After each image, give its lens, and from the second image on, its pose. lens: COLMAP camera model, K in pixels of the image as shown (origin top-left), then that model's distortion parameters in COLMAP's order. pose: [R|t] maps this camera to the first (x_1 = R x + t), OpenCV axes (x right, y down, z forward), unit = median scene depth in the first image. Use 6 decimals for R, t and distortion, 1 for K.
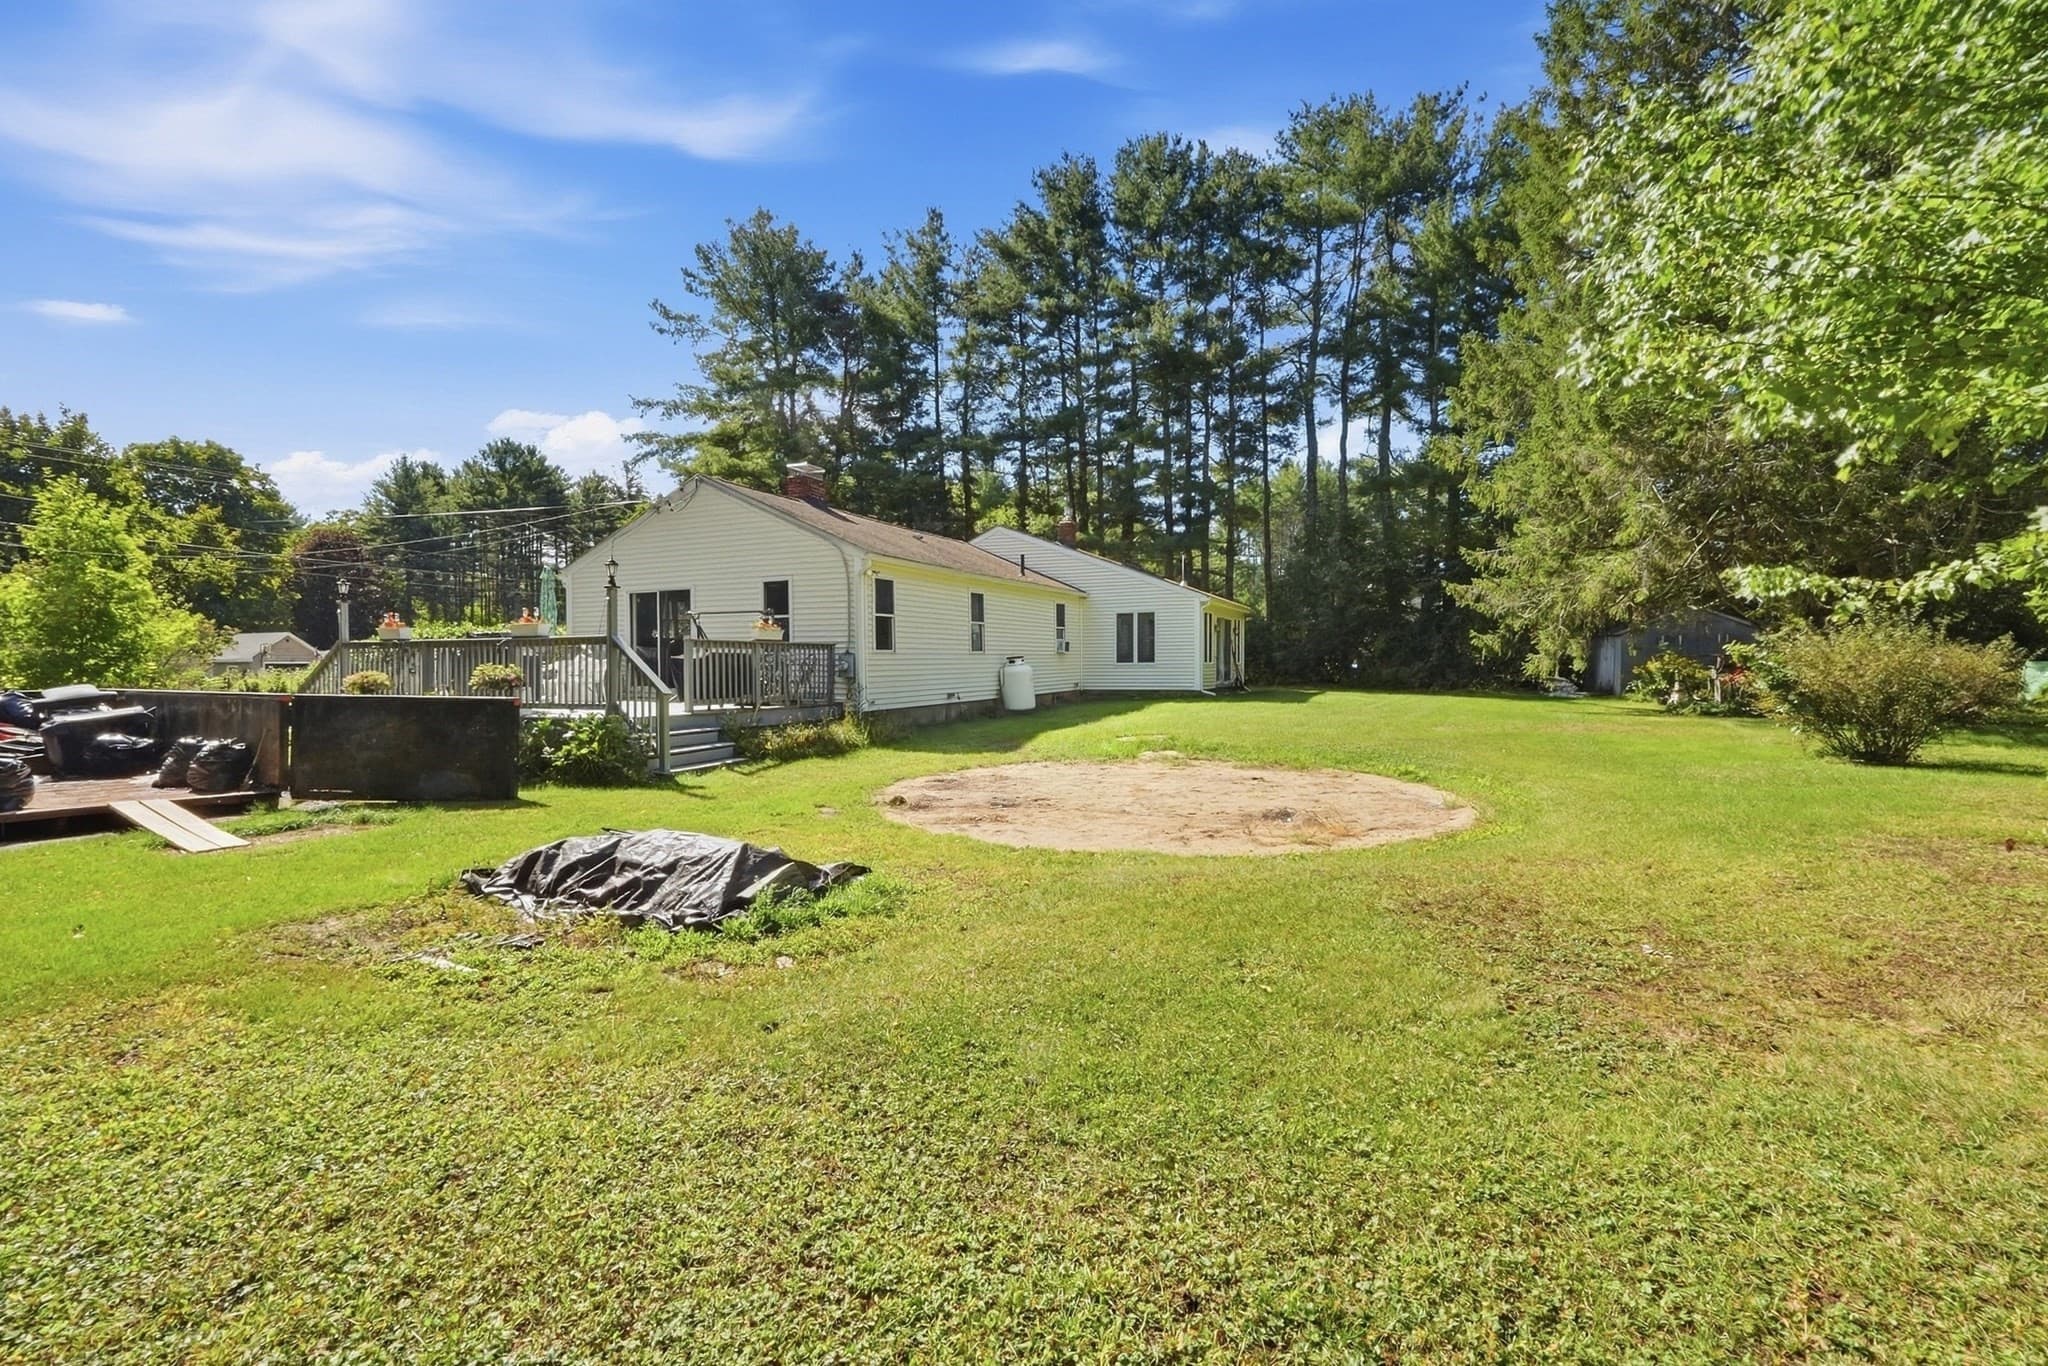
lens RADIAL K [[873.7, 0, 1024.3], [0, 873.7, 633.1], [0, 0, 1]] dist [0.000747, 0.000319]
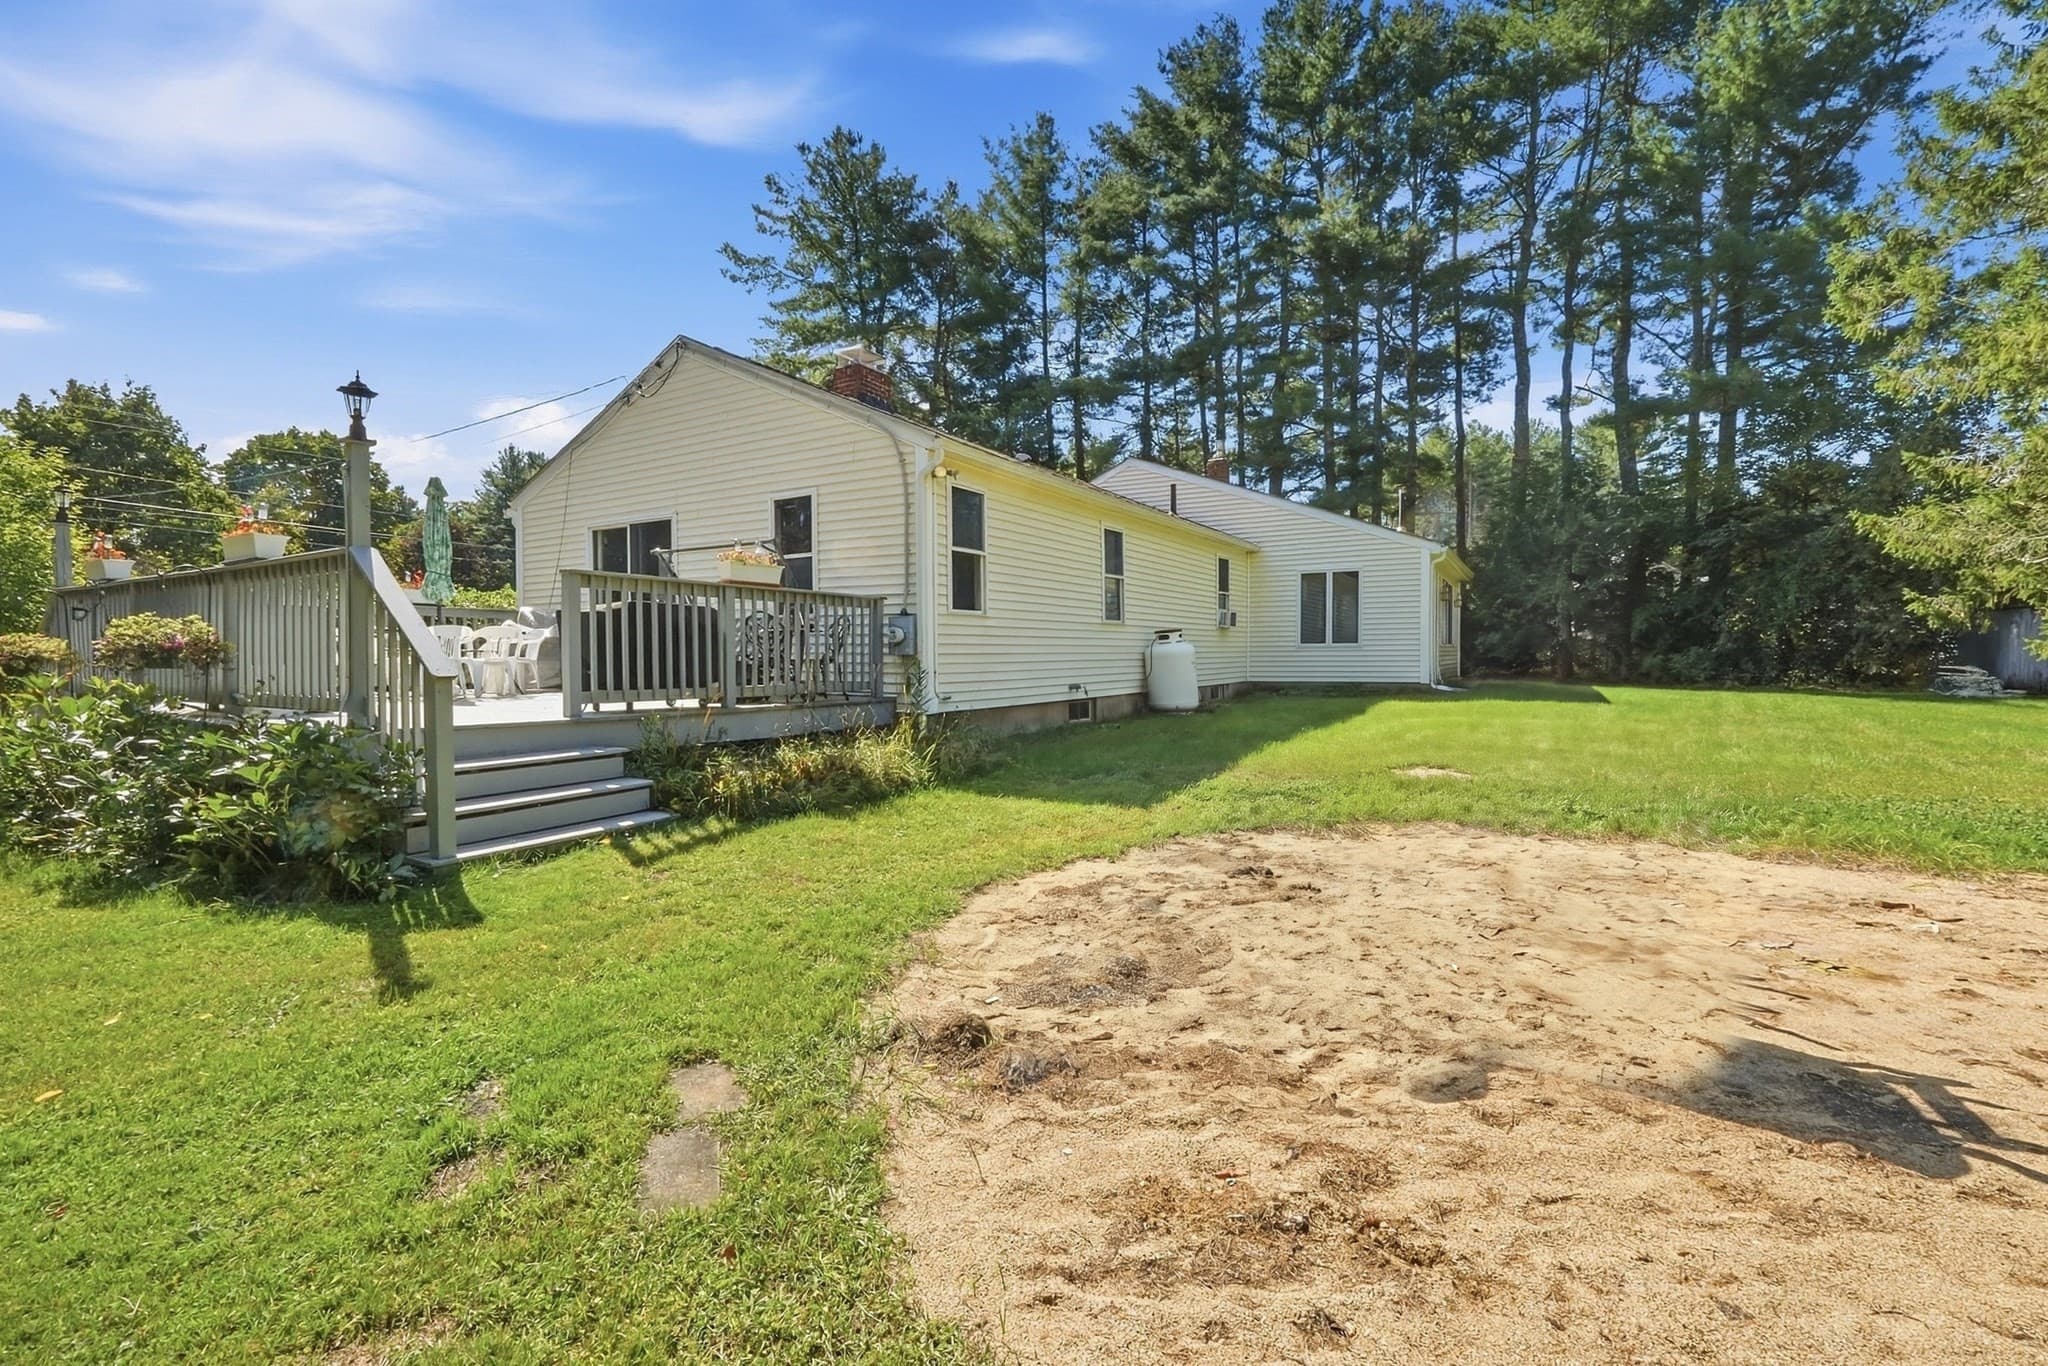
lens RADIAL K [[857.4, 0, 1023.2], [0, 857.4, 677.2], [0, 0, 1]] dist [0.000931, 0.000022]
pose [[0.993011, 0.005230, -0.117904, -0.021233], [0.001633, 0.998313, 0.058036, 0.012224], [0.118008, -0.057823, 0.991328, 0.166948]]
